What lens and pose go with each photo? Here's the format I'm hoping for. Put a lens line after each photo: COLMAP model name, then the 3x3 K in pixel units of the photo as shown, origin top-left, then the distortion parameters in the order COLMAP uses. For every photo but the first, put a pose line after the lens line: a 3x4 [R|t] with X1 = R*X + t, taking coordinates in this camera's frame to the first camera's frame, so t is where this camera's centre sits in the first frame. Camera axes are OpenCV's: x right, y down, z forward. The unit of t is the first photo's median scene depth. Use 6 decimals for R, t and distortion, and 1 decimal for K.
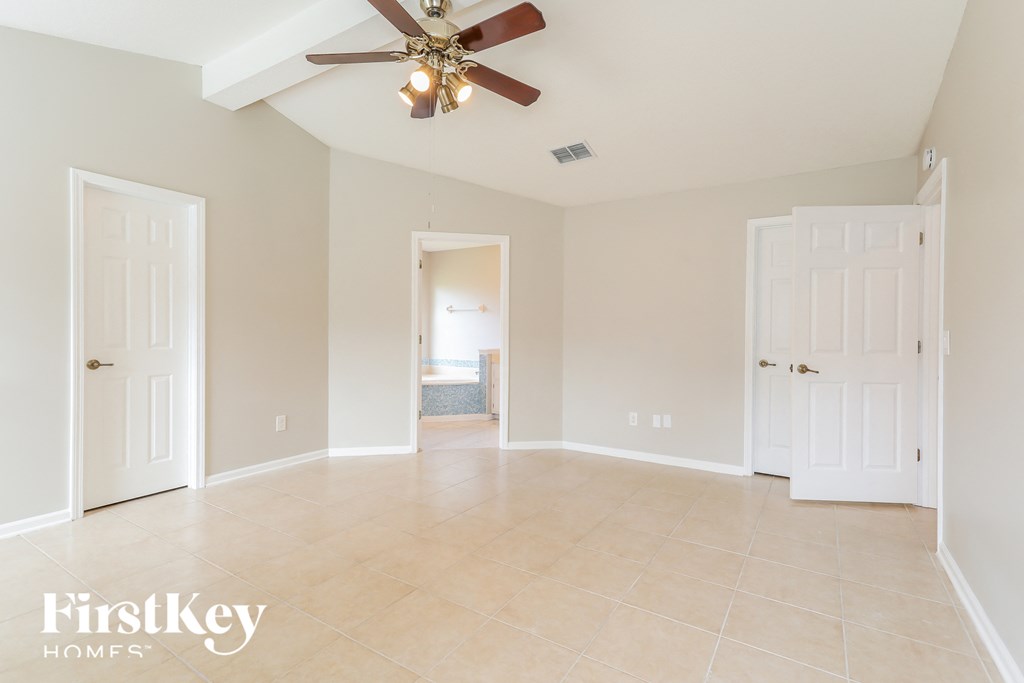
lens RADIAL K [[492.4, 0, 514.8], [0, 492.4, 338.1], [0, 0, 1]] dist [-0.000666, 0.000090]
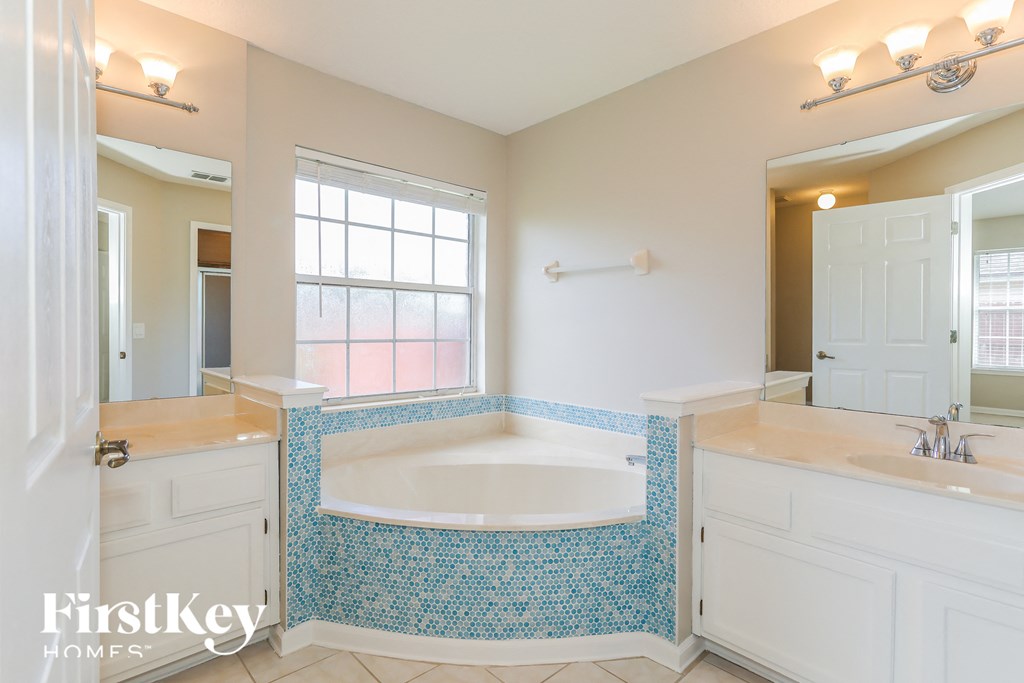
lens RADIAL K [[492.4, 0, 515.2], [0, 492.4, 337.2], [0, 0, 1]] dist [-0.000666, 0.000090]
pose [[0.966801, 0.002720, -0.255516, -0.073268], [-0.002566, 0.999996, 0.000936, -0.009298], [0.255518, -0.000249, 0.966804, 0.719729]]
